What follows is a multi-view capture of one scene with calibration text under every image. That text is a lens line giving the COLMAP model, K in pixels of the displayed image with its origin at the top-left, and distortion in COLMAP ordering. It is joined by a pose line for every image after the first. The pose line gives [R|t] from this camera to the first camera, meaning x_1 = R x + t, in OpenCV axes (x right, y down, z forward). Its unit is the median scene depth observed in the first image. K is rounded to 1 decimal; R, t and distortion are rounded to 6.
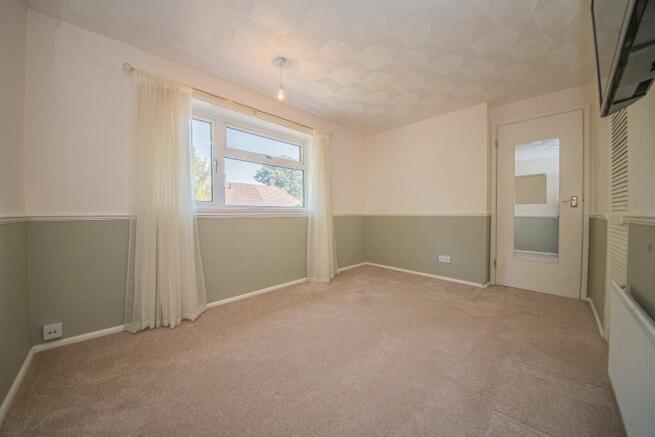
lens RADIAL K [[233.6, 0, 325.6], [0, 233.6, 216.8], [0, 0, 1]] dist [-0.014866, -0.000075]
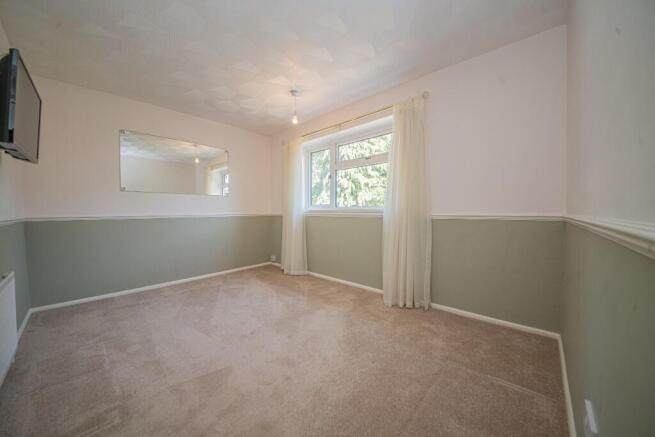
lens RADIAL K [[233.6, 0, 325.6], [0, 233.6, 216.8], [0, 0, 1]] dist [-0.014866, -0.000075]
pose [[0.026386, 0.020023, -0.999451, 0.870801], [-0.012088, 0.999733, 0.019710, -0.020406], [0.999579, 0.011561, 0.026621, 0.904298]]
